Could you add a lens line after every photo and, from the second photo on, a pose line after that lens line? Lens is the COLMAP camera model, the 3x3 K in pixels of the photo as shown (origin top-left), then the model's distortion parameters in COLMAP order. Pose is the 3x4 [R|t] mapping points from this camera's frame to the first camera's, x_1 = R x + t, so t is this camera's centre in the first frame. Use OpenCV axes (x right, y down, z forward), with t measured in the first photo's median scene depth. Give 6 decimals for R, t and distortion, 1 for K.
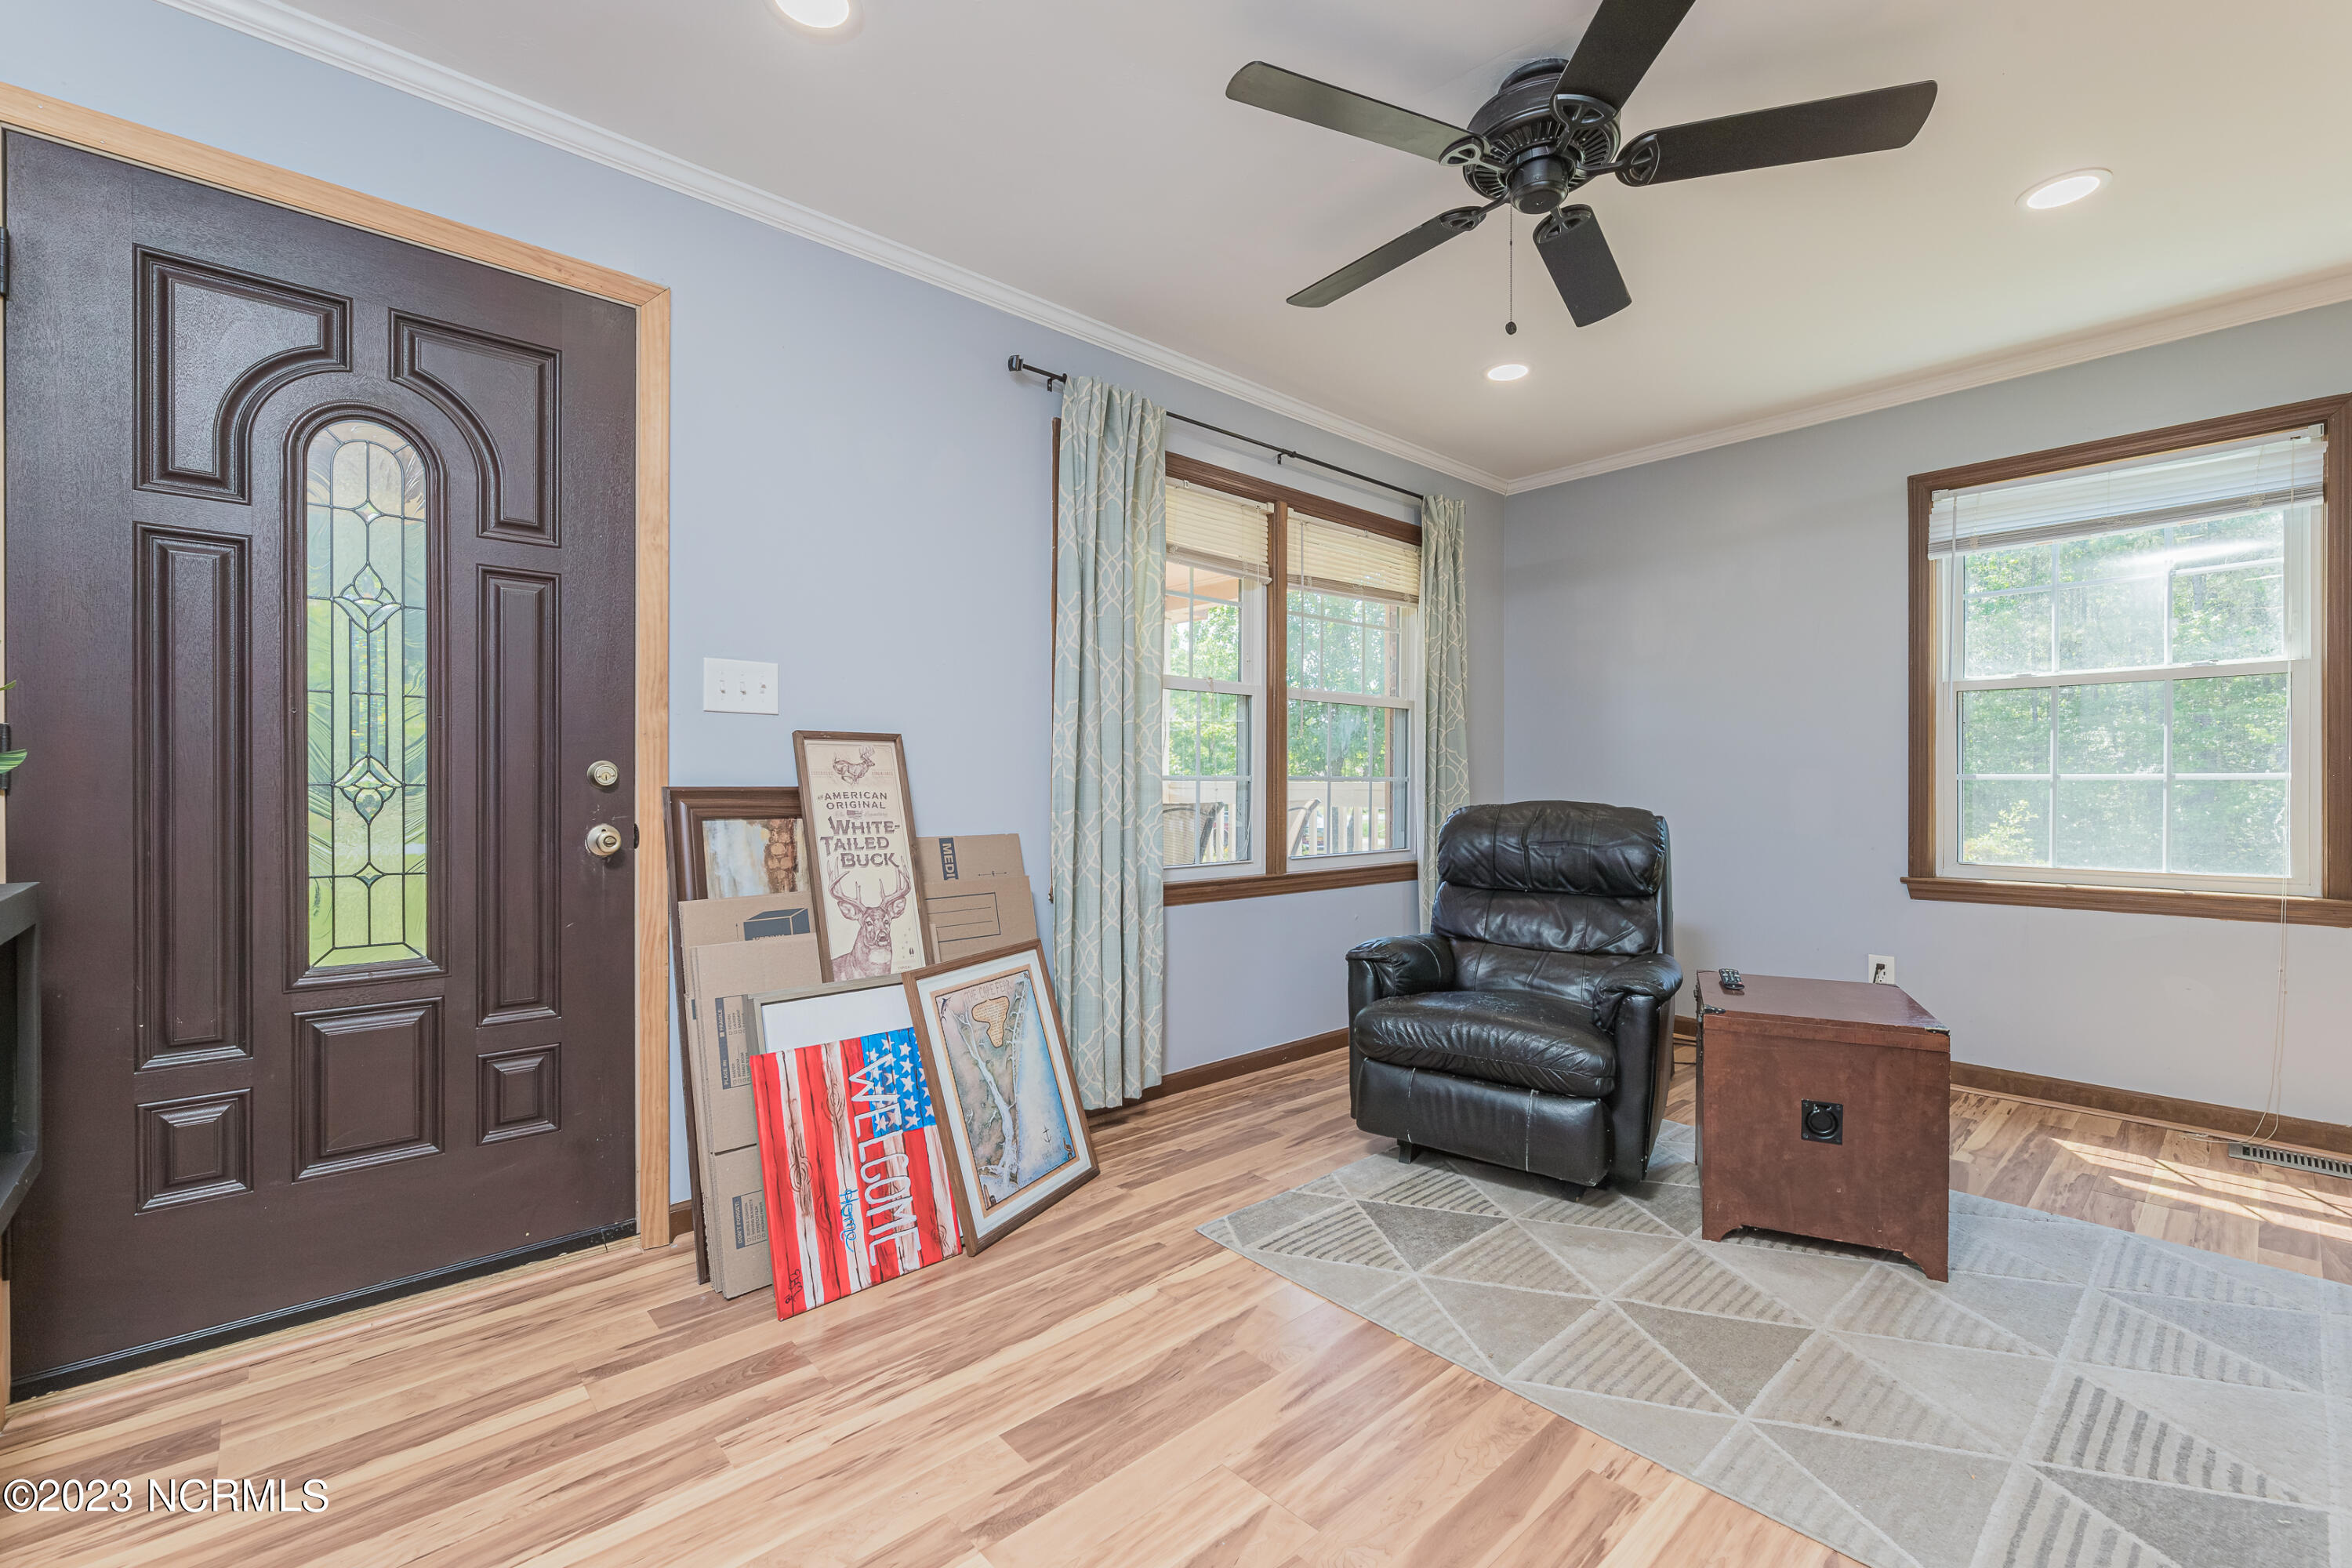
lens RADIAL K [[991.2, 0, 1180.2], [0, 991.2, 779.6], [0, 0, 1]] dist [-0.001134, 0.000277]
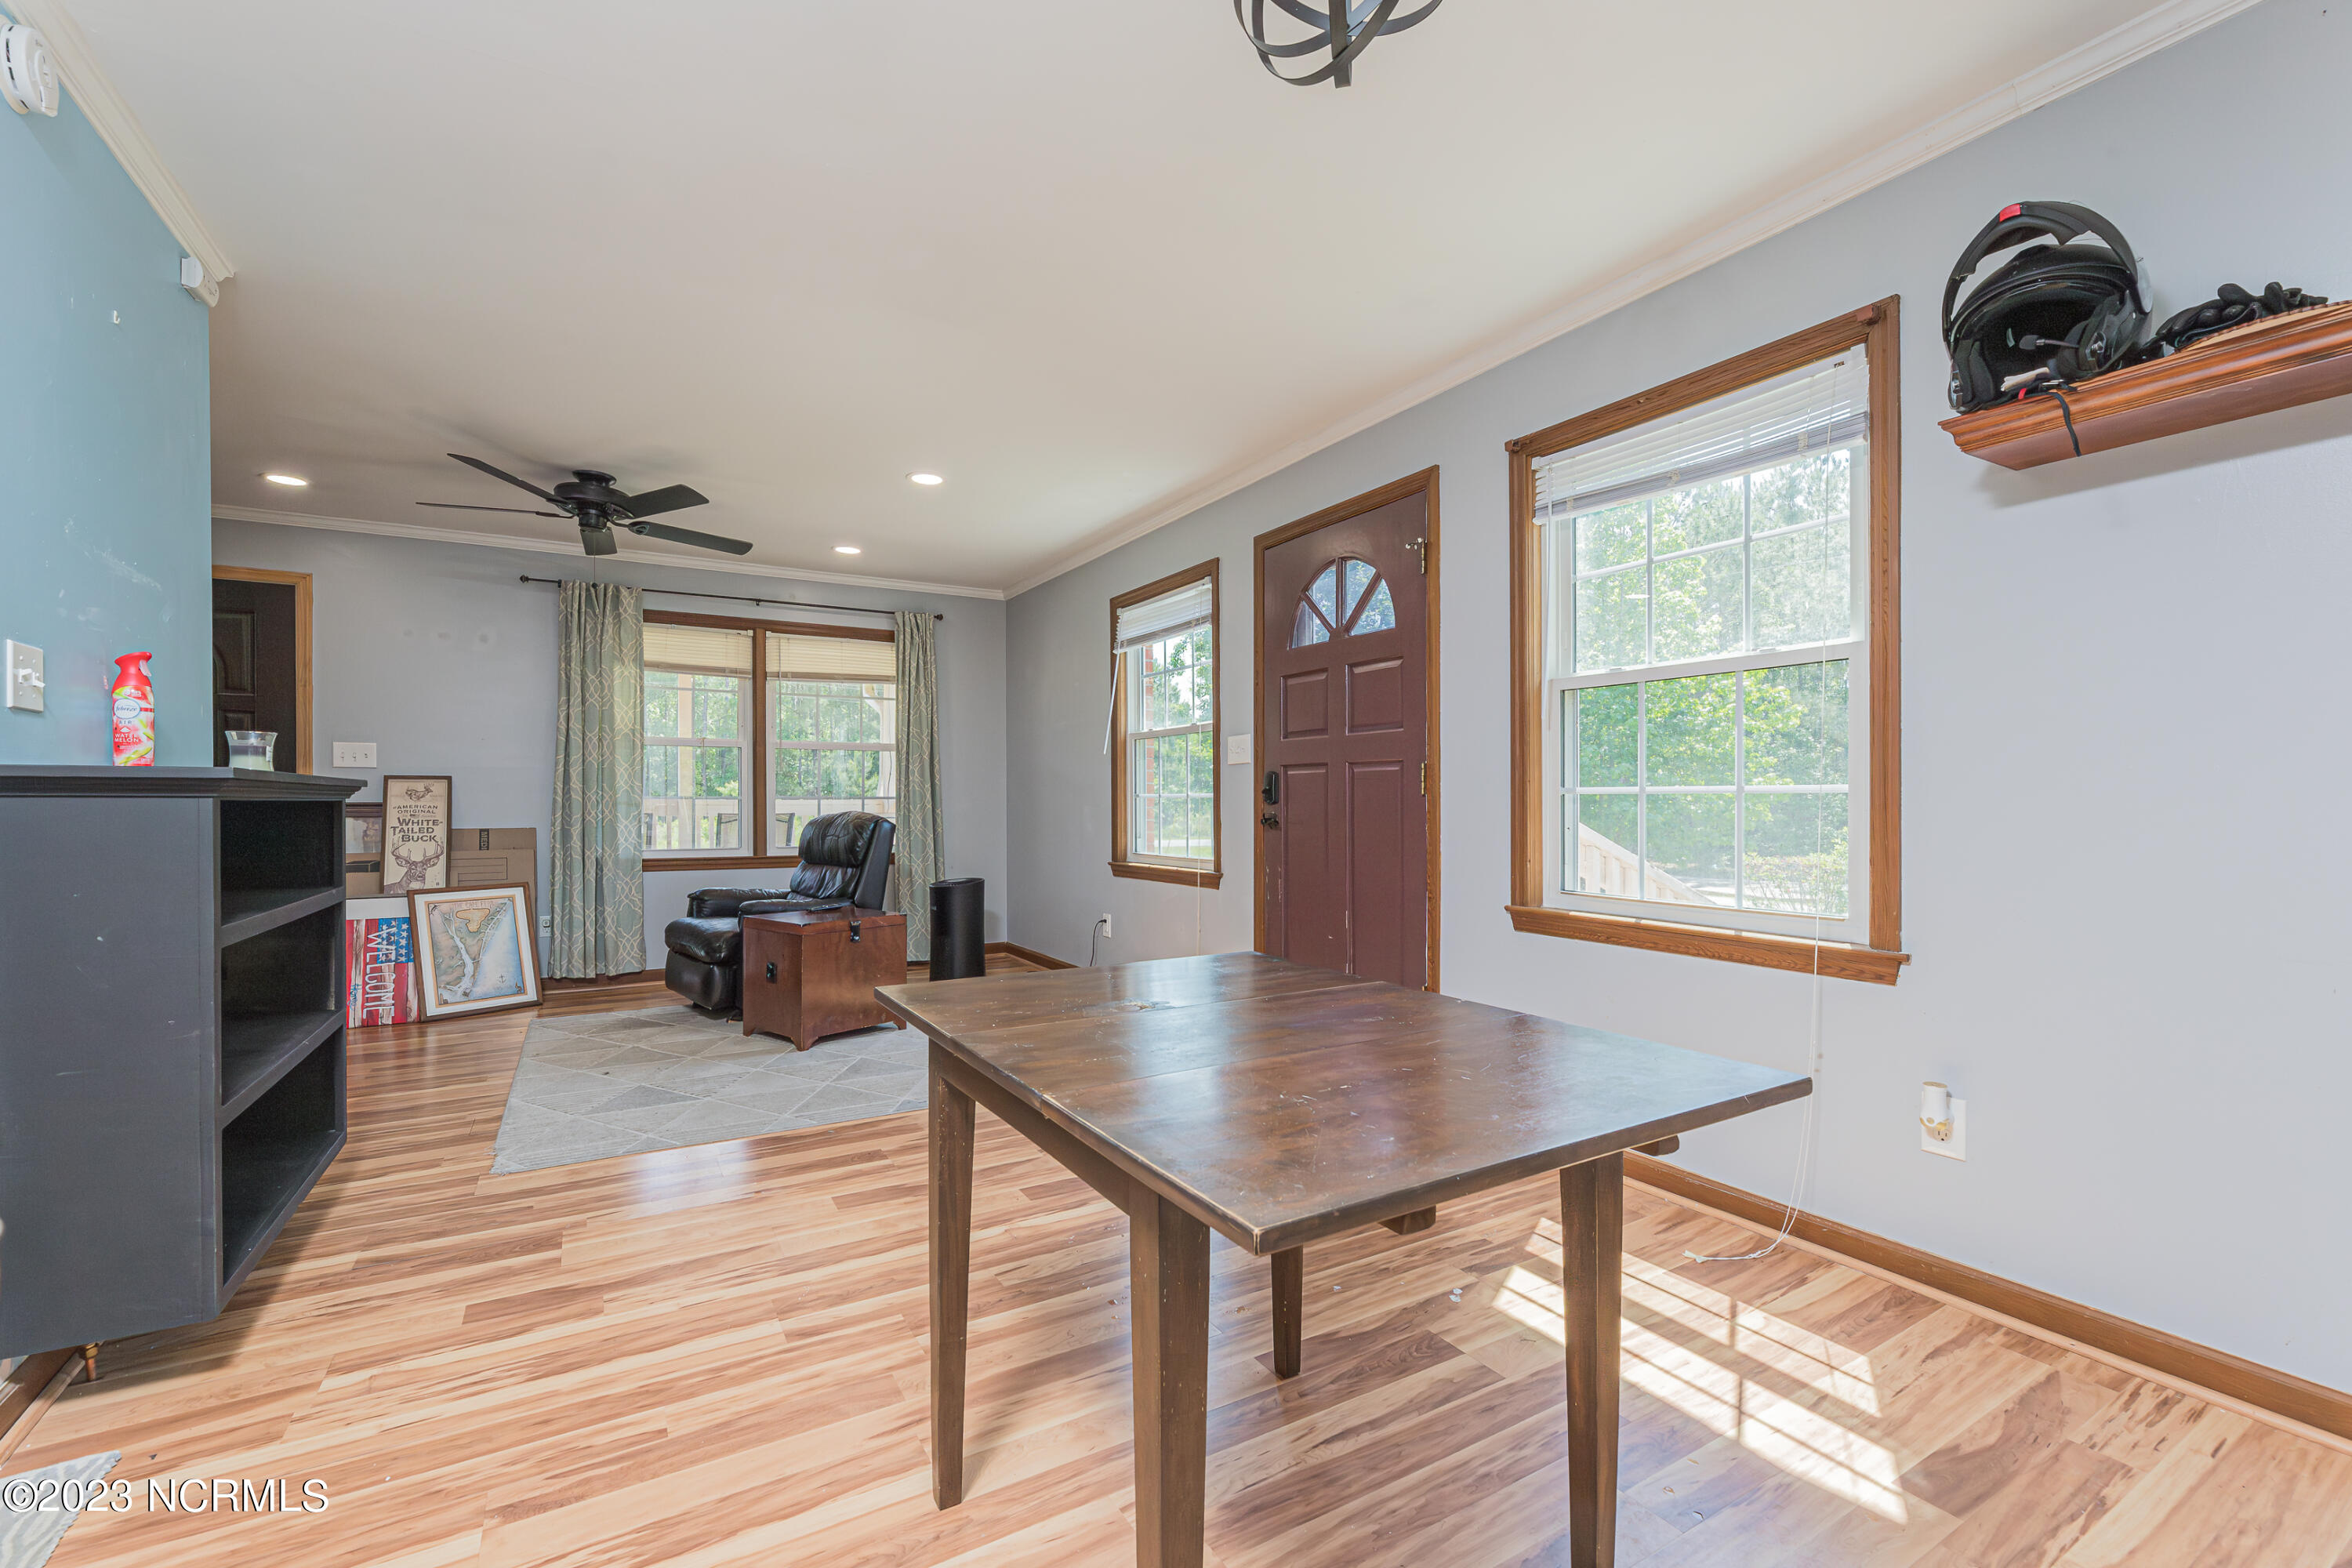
lens RADIAL K [[991.2, 0, 1171.3], [0, 991.2, 797.1], [0, 0, 1]] dist [-0.001134, 0.000277]
pose [[0.977676, -0.001986, -0.210107, 1.639428], [0.001757, 0.999998, -0.001277, 0.001555], [0.210109, 0.000879, 0.977678, -0.671673]]
